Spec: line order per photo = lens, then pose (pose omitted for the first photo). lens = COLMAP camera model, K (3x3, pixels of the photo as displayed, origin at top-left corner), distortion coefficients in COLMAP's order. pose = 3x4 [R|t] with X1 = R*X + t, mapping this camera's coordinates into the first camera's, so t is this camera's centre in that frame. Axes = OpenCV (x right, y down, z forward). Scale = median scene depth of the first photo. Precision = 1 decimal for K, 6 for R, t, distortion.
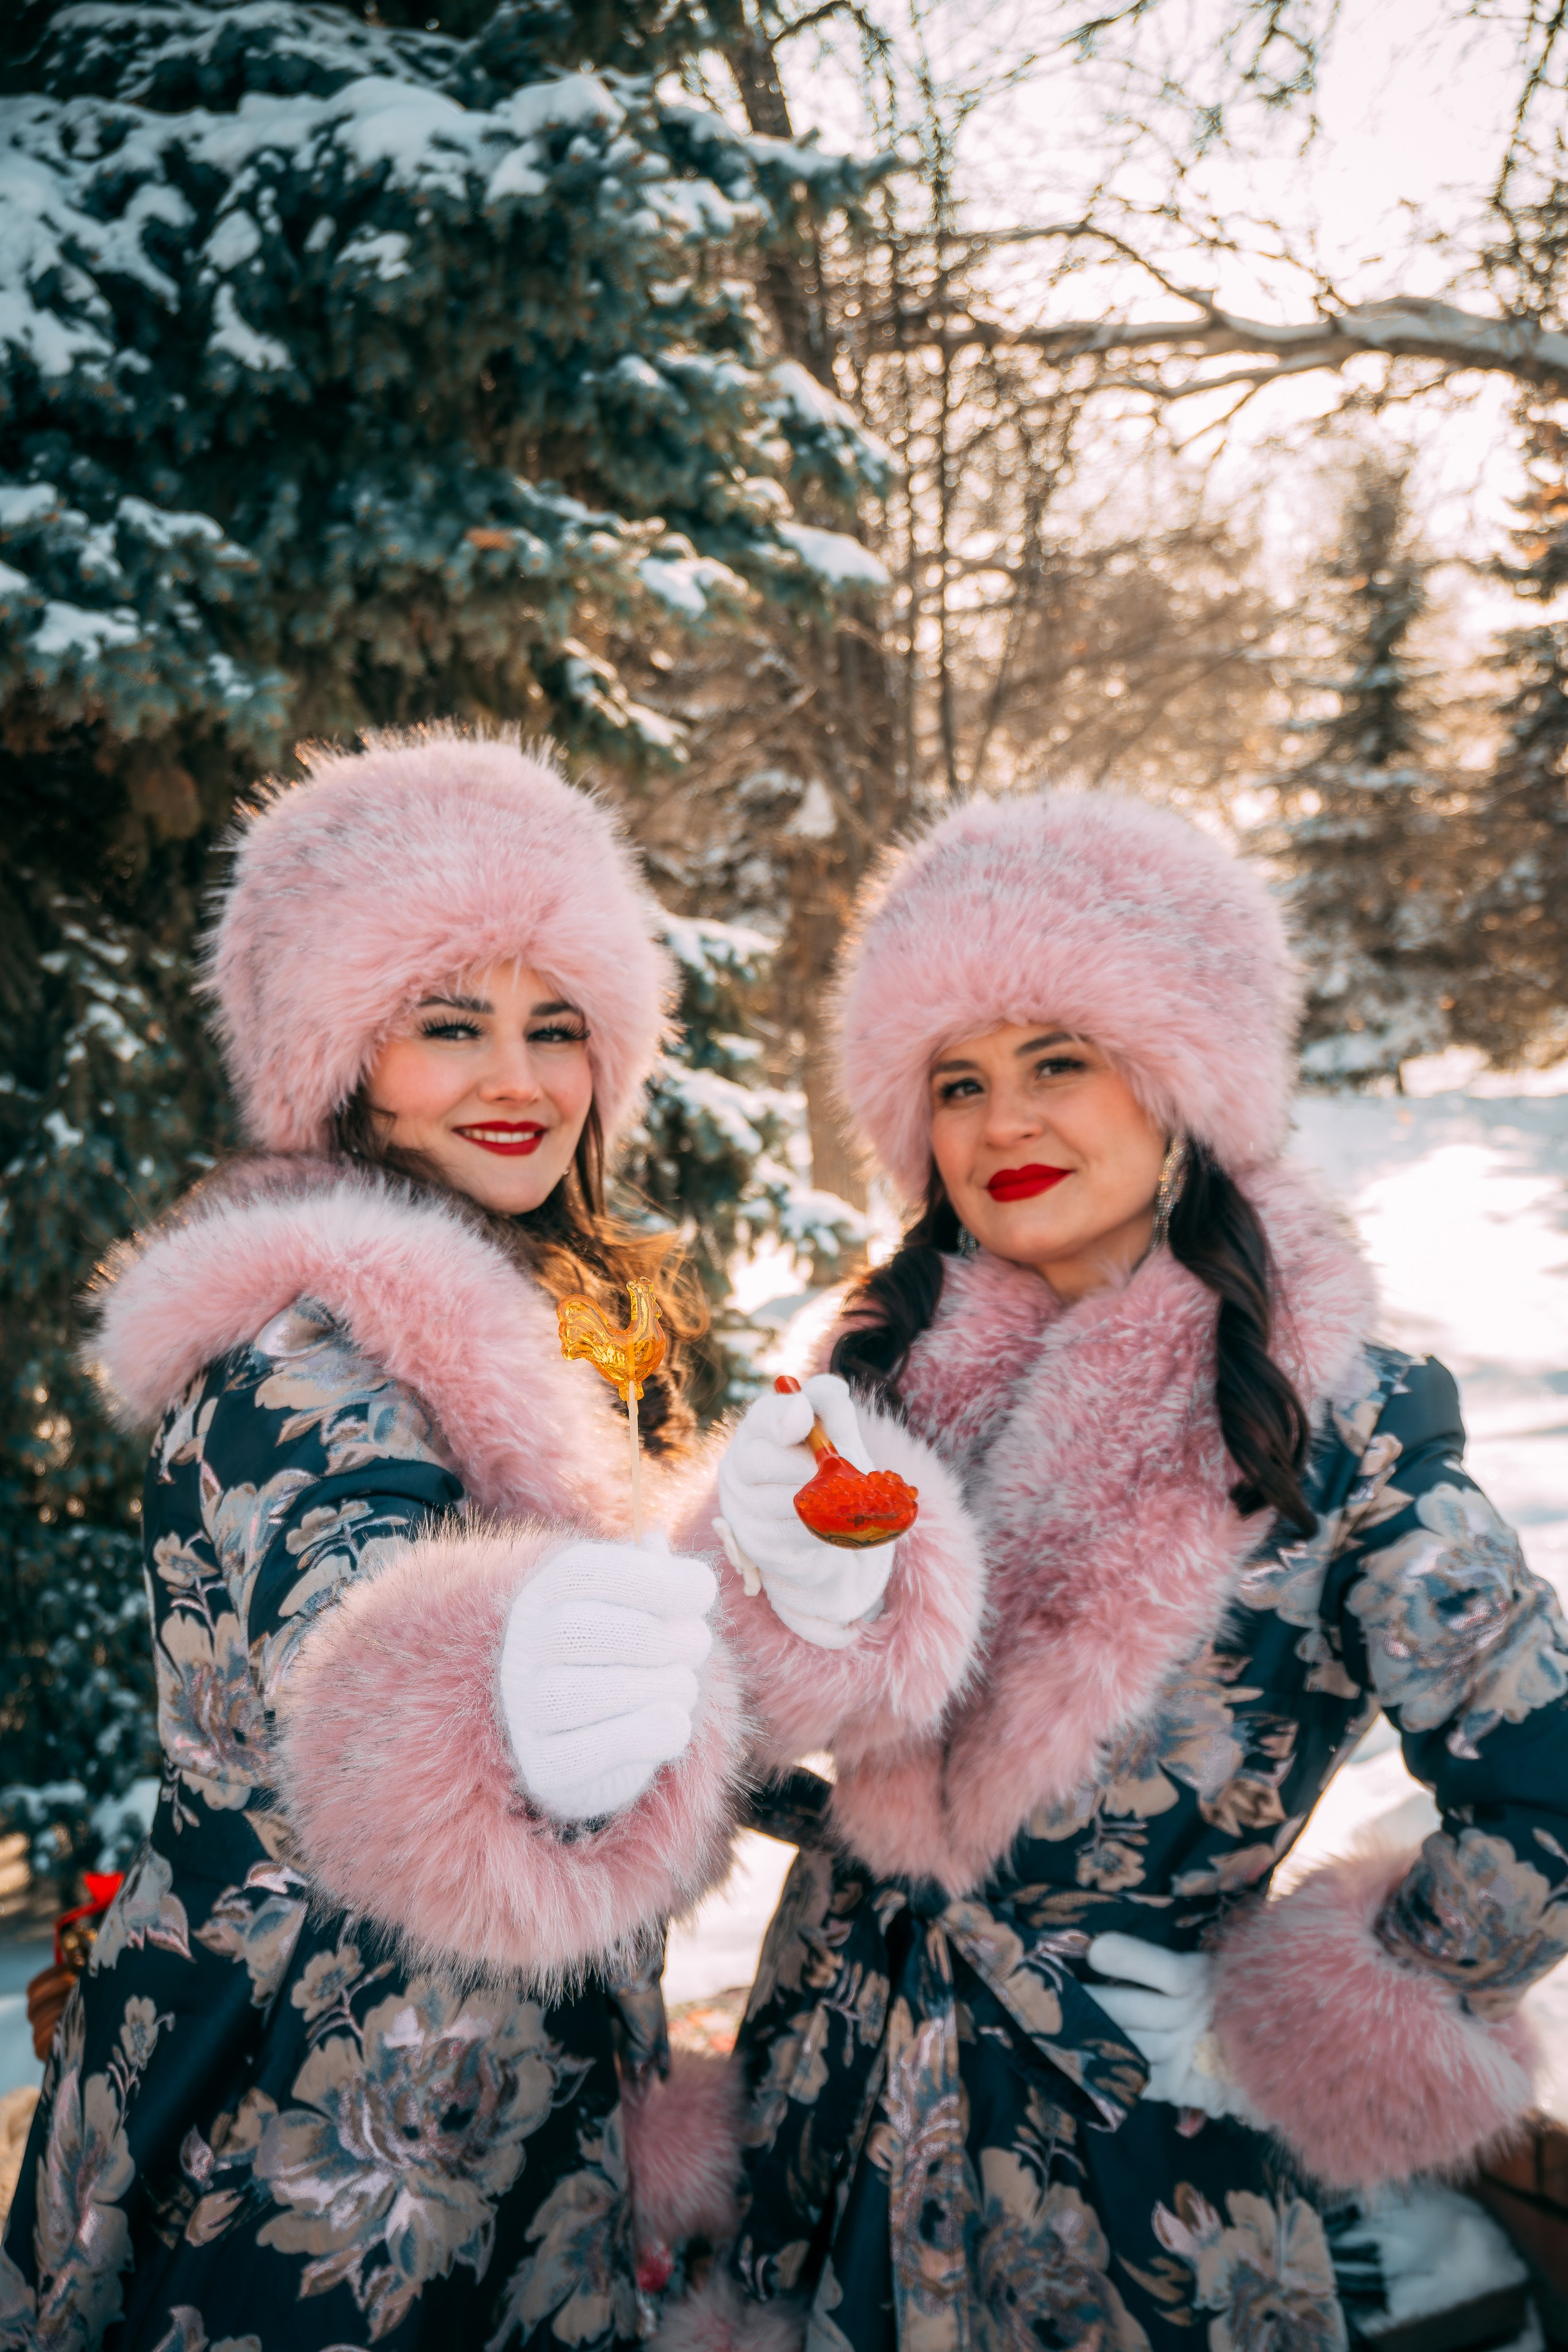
lens RADIAL K [[2704.5, 0, 784.0], [0, 2704.5, 1176.0], [0, 0, 1]] dist [0.011036, -0.016795]
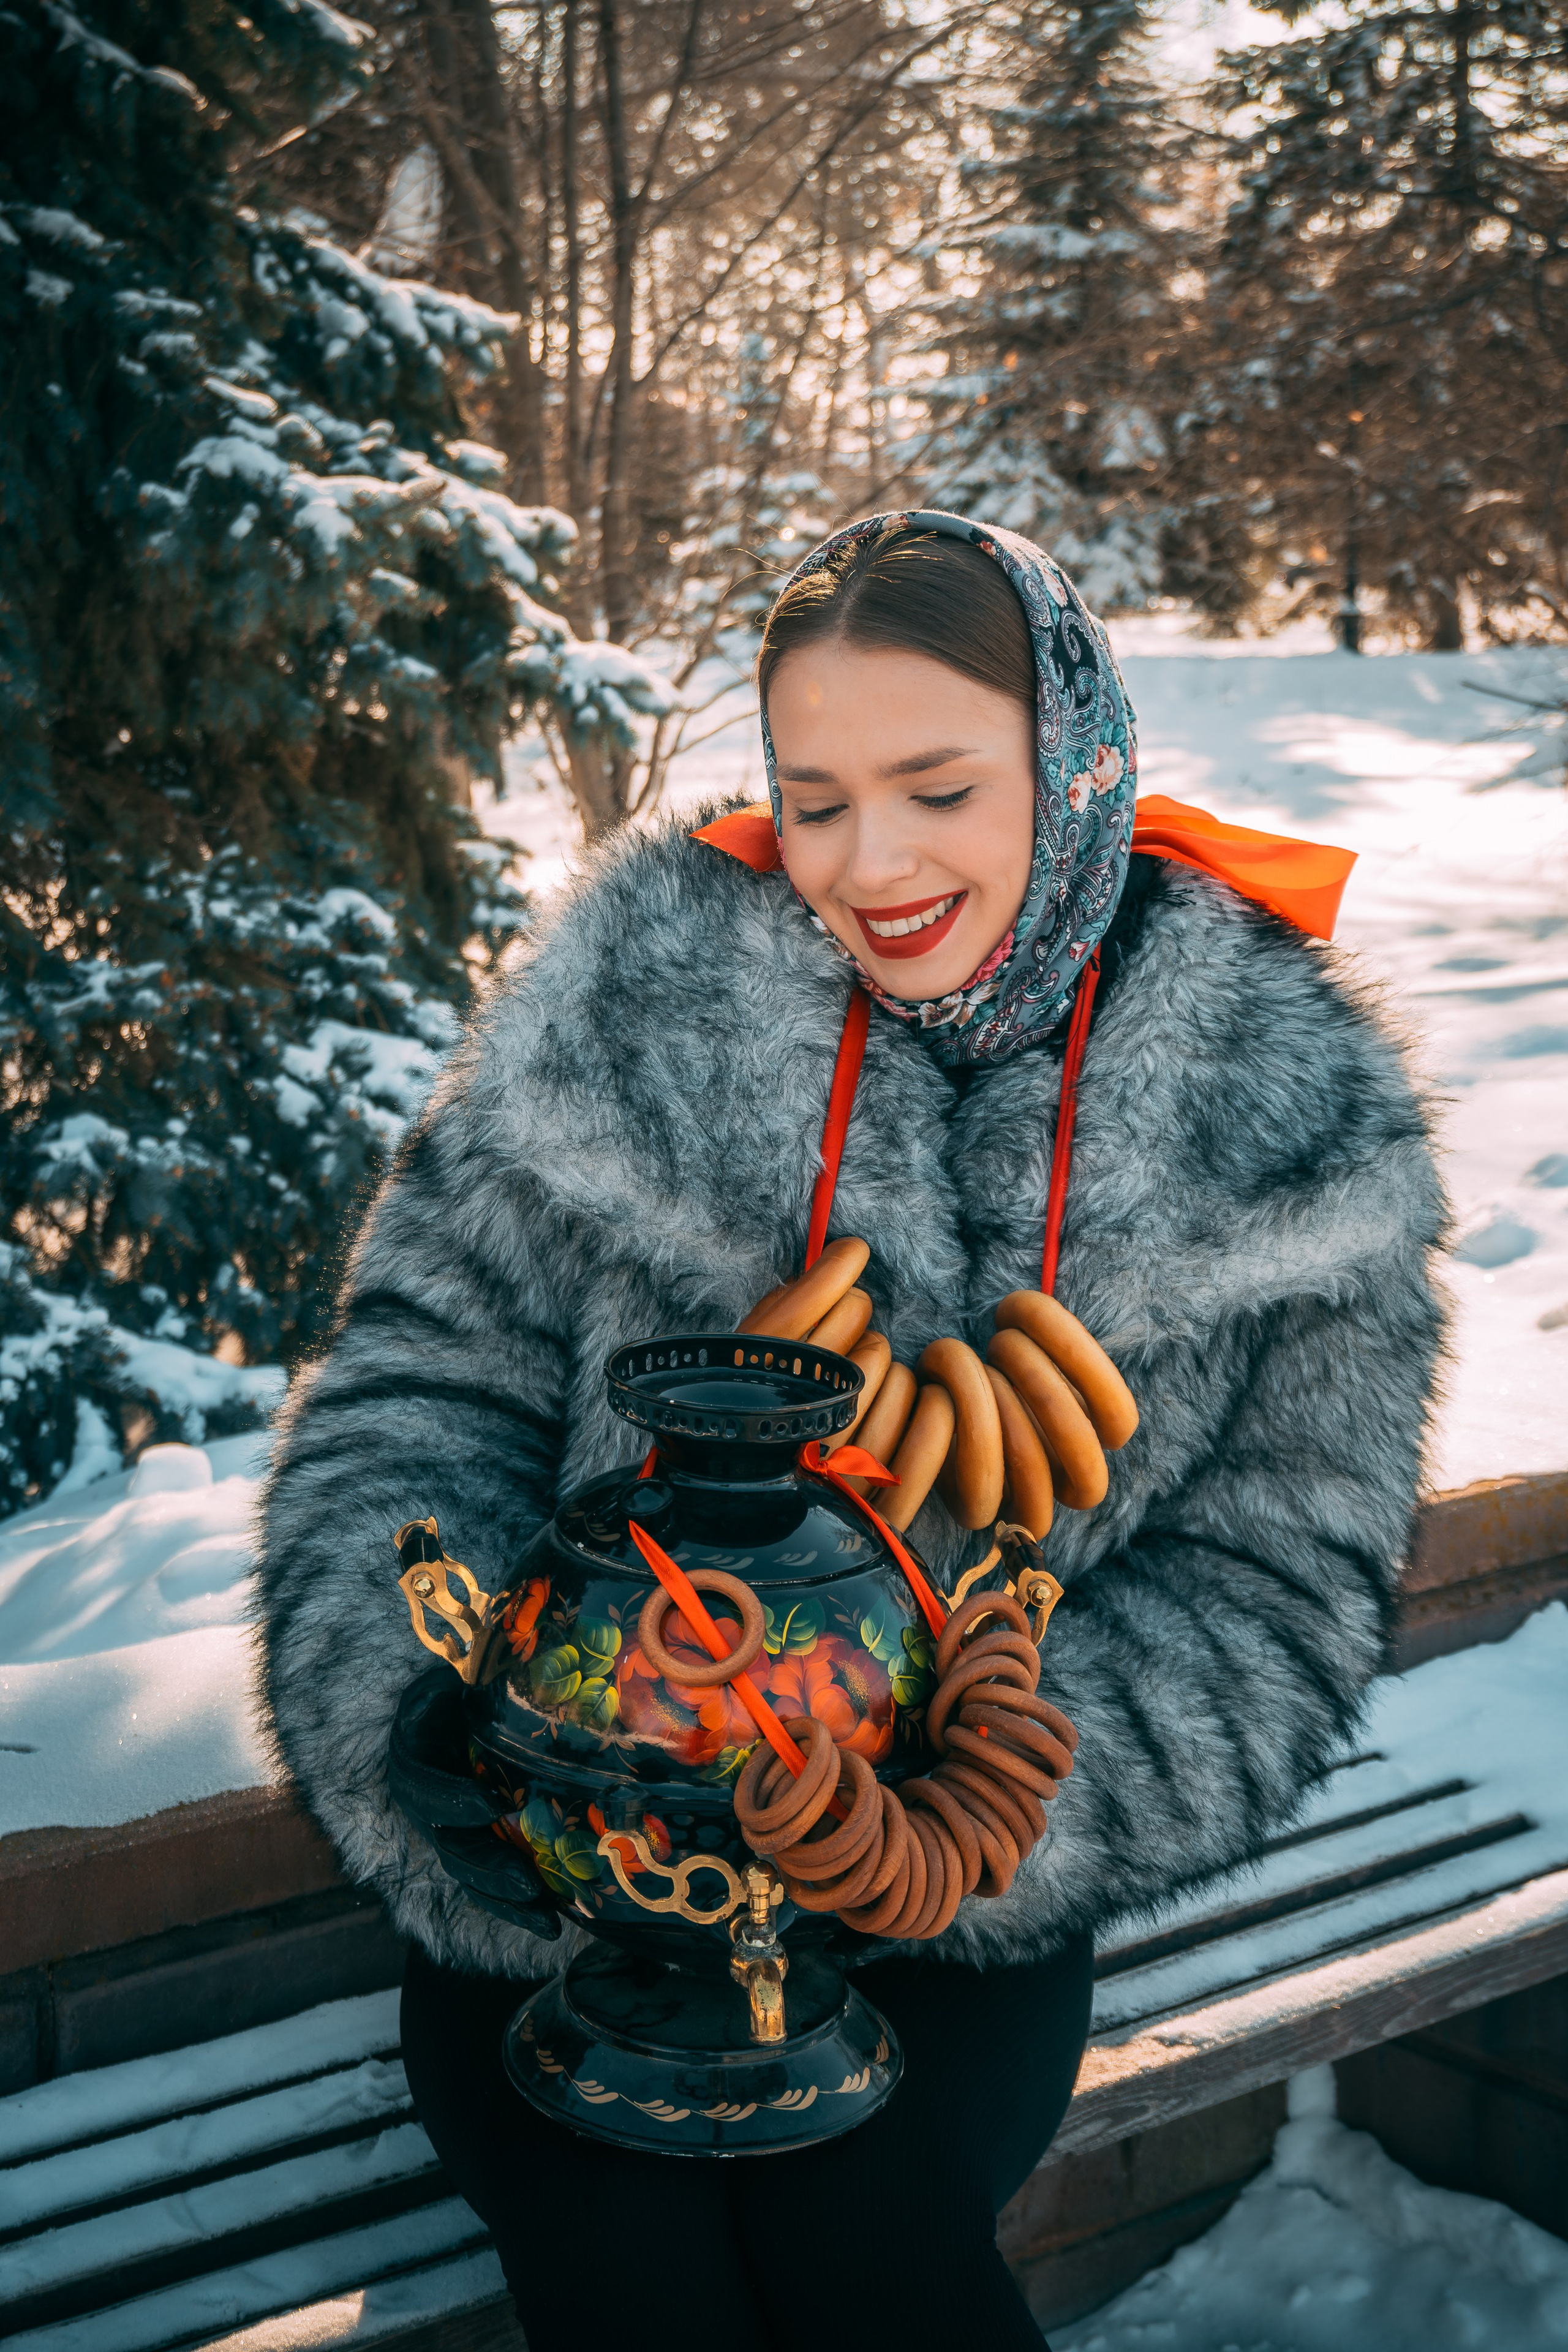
lens RADIAL K [[3495.0, 0, 784.0], [0, 3495.0, 1176.0], [0, 0, 1]] dist [0.046482, -0.093037]
pose [[0.988005, -0.012337, 0.153929, -0.117198], [-0.004211, 0.994281, 0.106715, 0.065502], [-0.154365, -0.106084, 0.982302, 0.028910]]
